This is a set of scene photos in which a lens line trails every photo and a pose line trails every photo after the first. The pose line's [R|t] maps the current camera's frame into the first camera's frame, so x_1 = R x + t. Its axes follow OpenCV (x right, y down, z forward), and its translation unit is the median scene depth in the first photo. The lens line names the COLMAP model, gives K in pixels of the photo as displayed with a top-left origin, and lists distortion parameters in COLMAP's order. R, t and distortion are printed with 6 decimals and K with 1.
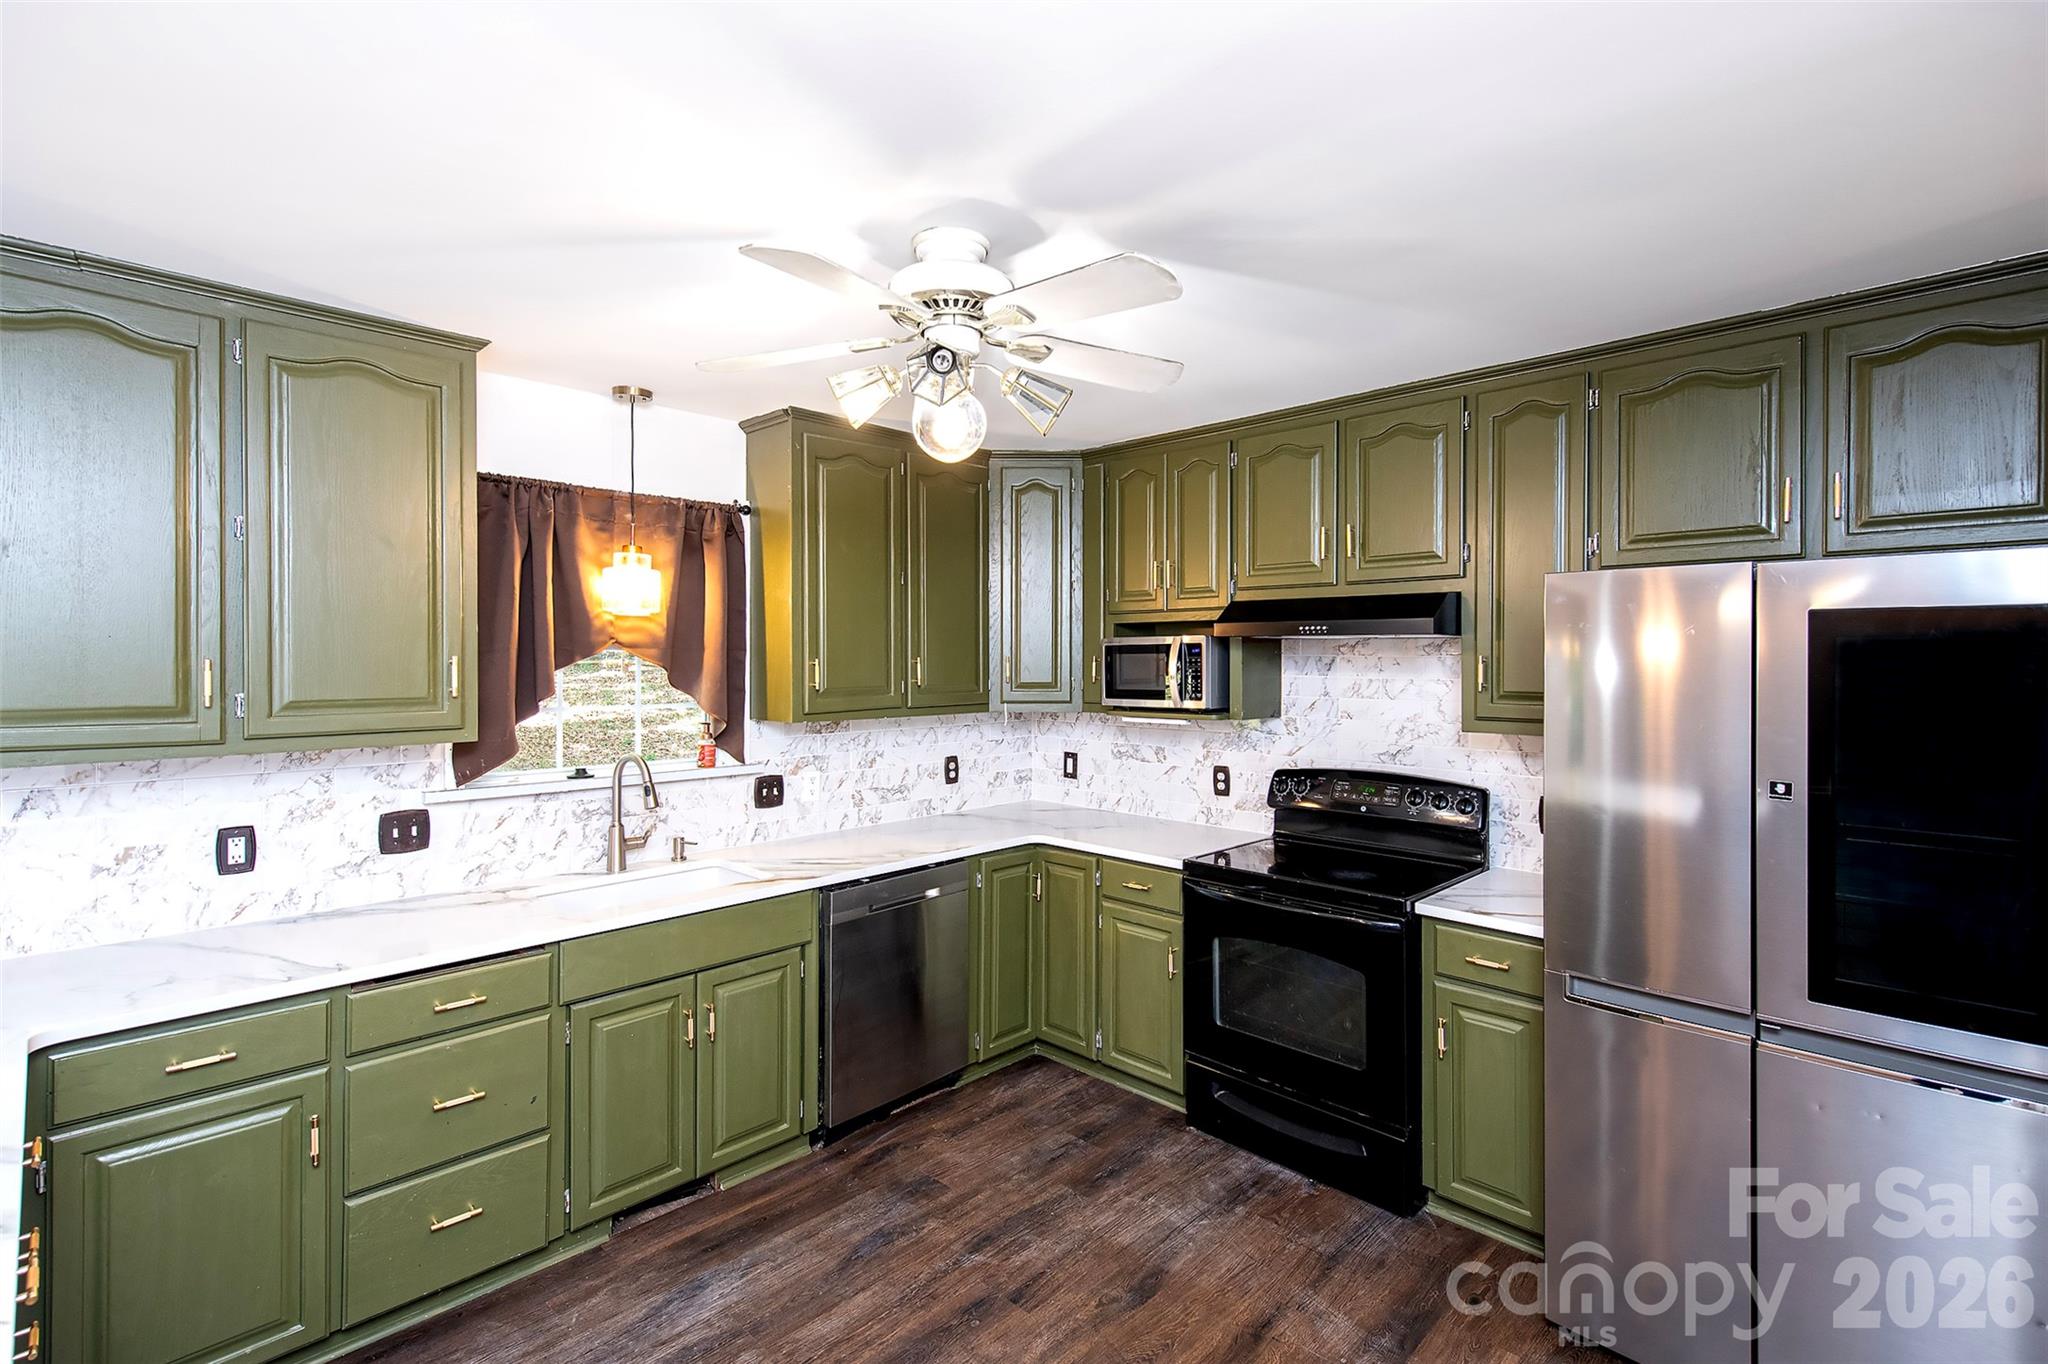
lens RADIAL K [[916.4, 0, 1055.4], [0, 916.4, 656.4], [0, 0, 1]] dist [0.000355, -0.003705]
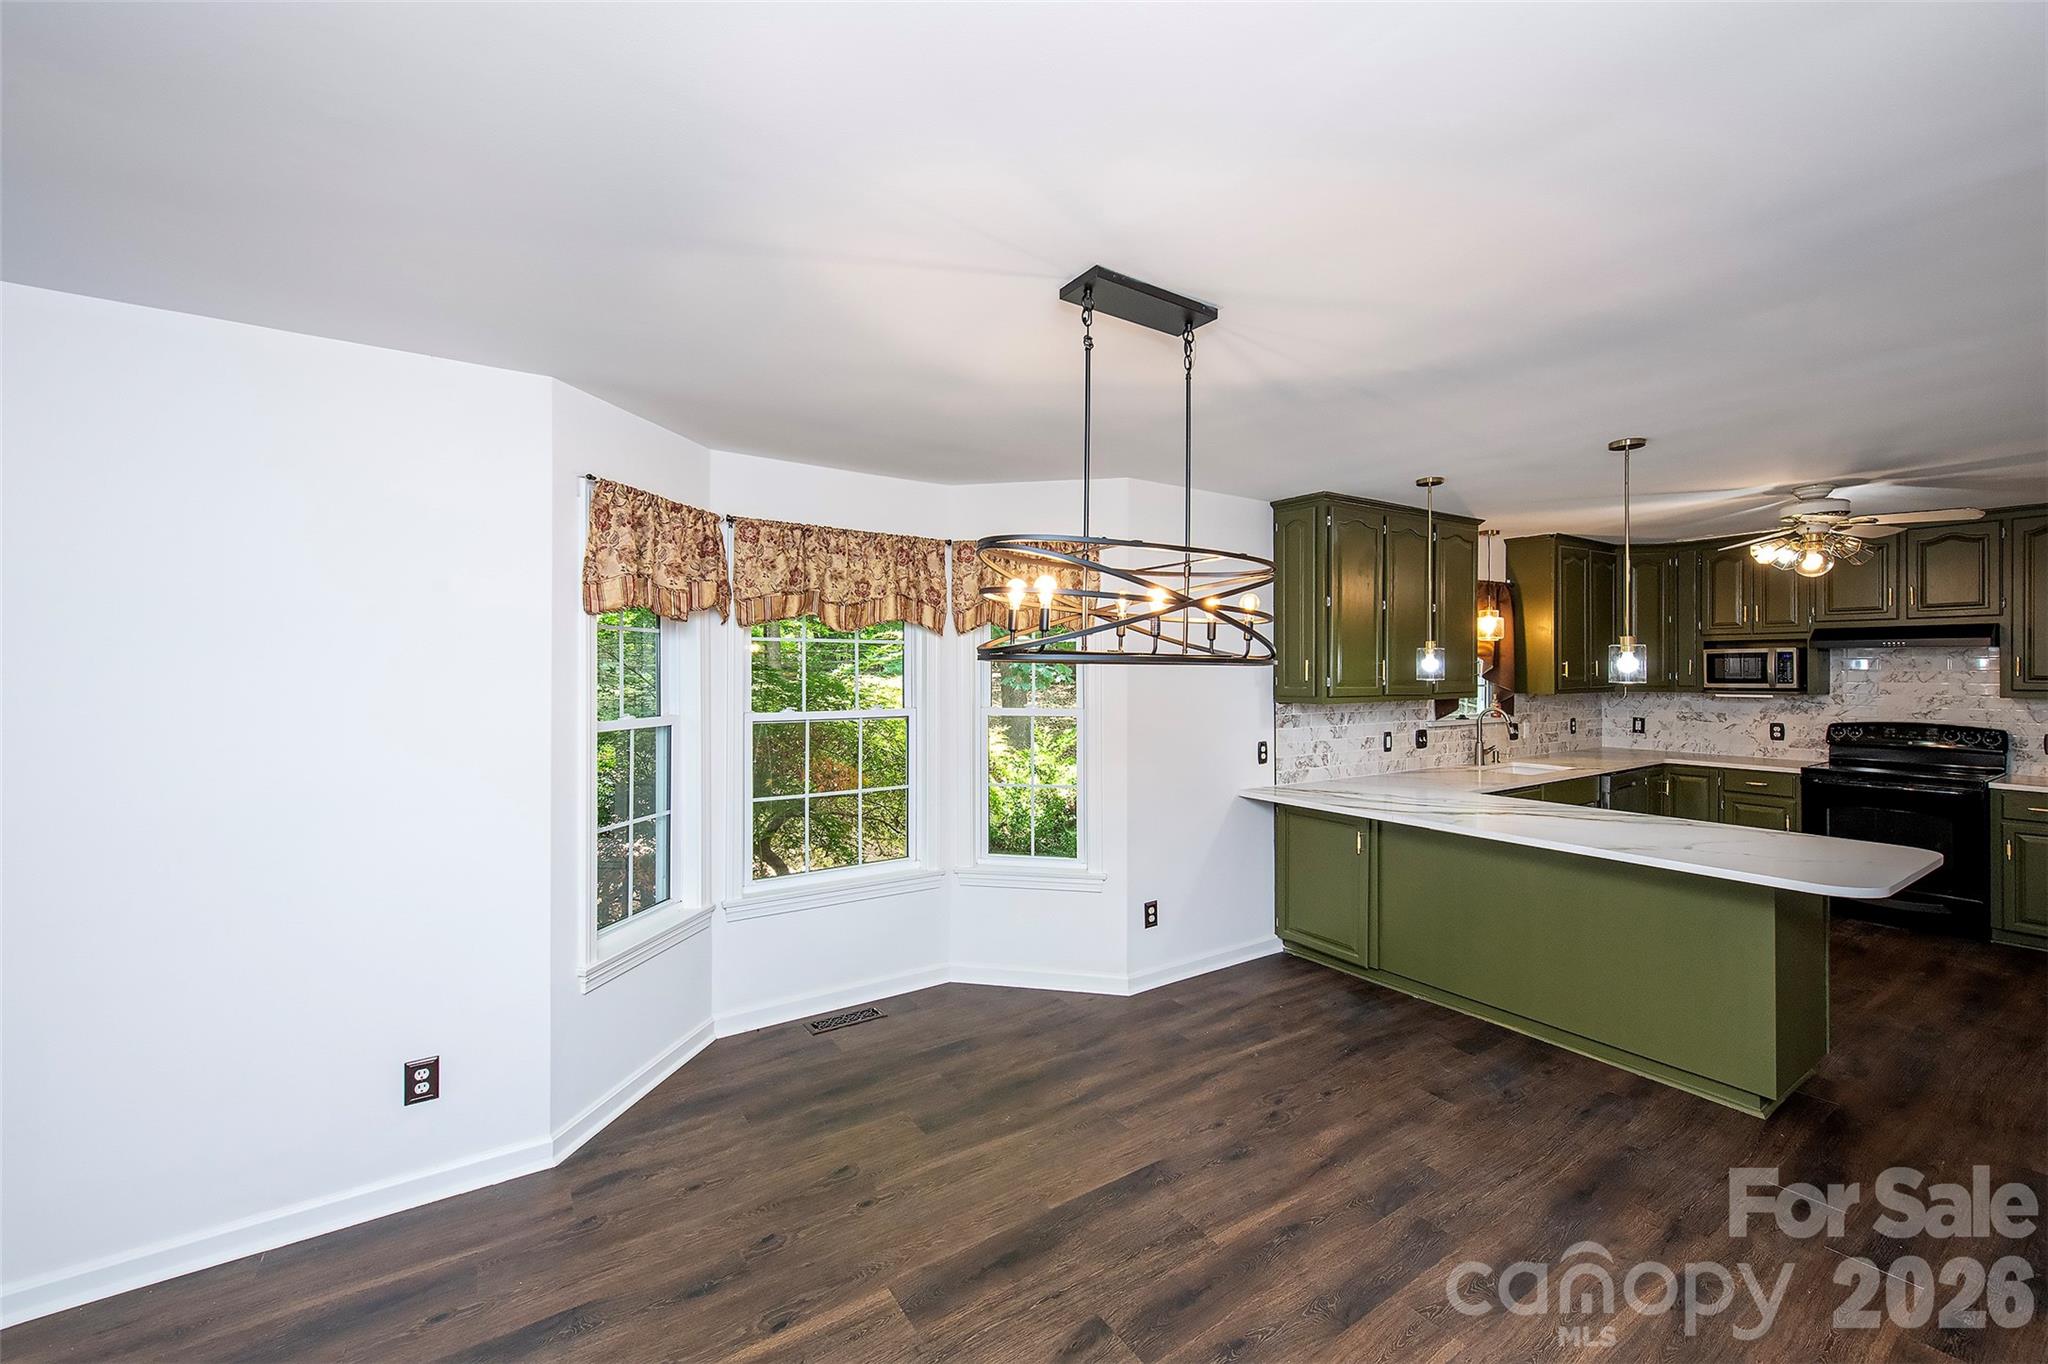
lens RADIAL K [[829.5, 0, 1007.6], [0, 829.5, 667.9], [0, 0, 1]] dist [0.012807, -0.002850]
pose [[0.978416, -0.002393, -0.206632, -1.130654], [0.003222, 0.999988, 0.003675, 0.006515], [0.206621, -0.004262, 0.978412, -1.050871]]
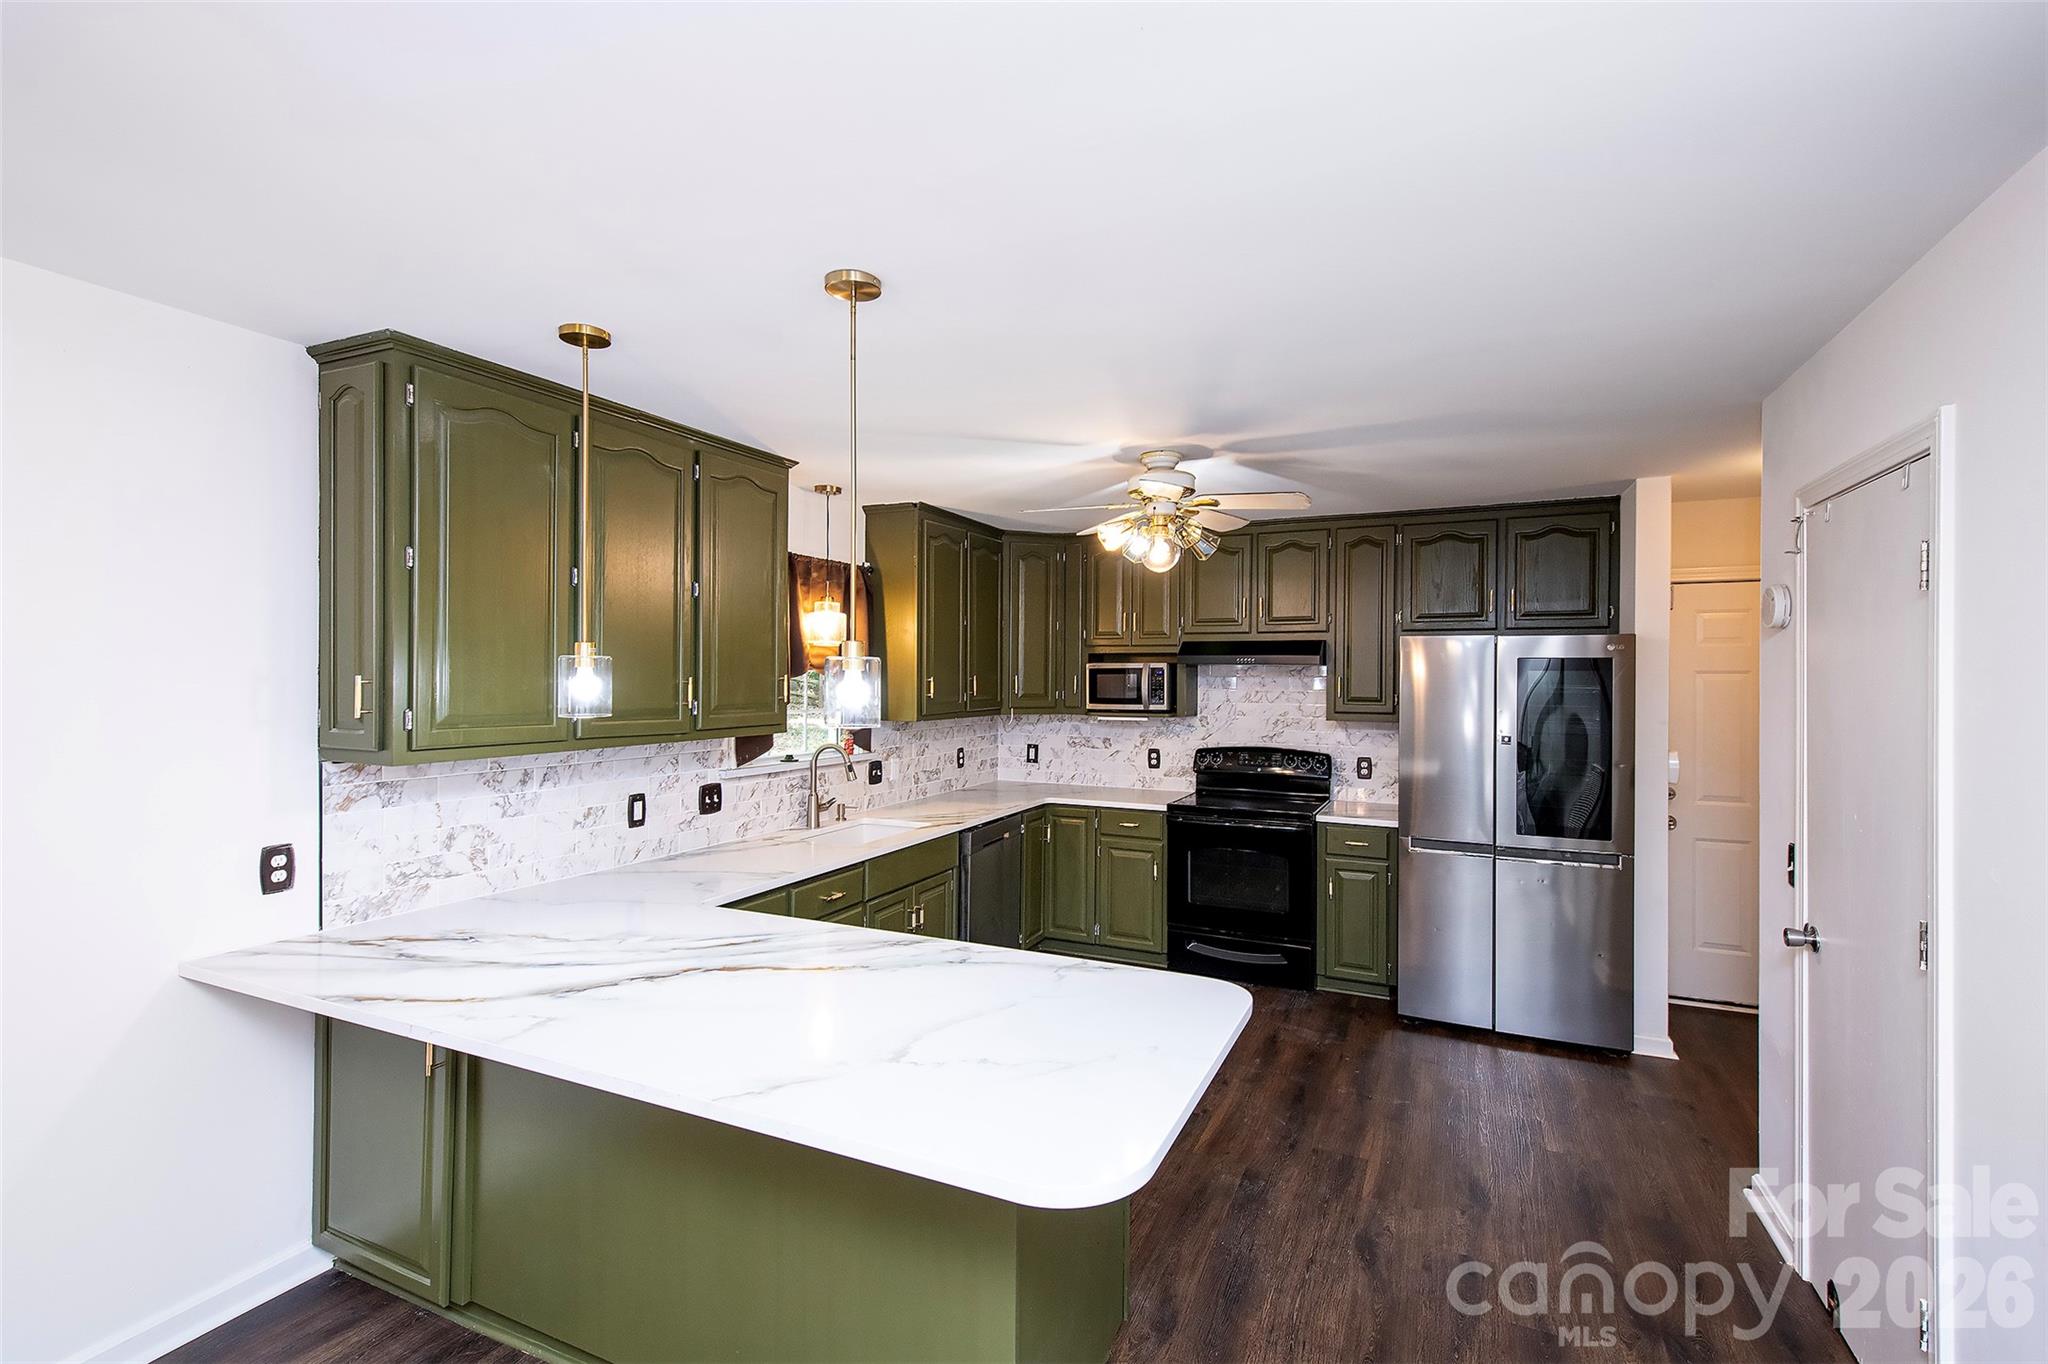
lens RADIAL K [[916.4, 0, 1025.1], [0, 916.4, 669.8], [0, 0, 1]] dist [0.000355, -0.003705]
pose [[0.944631, 0.006781, 0.328063, -0.635025], [-0.006377, 0.999977, -0.002308, -0.006682], [-0.328071, 0.000088, 0.944653, -0.437353]]
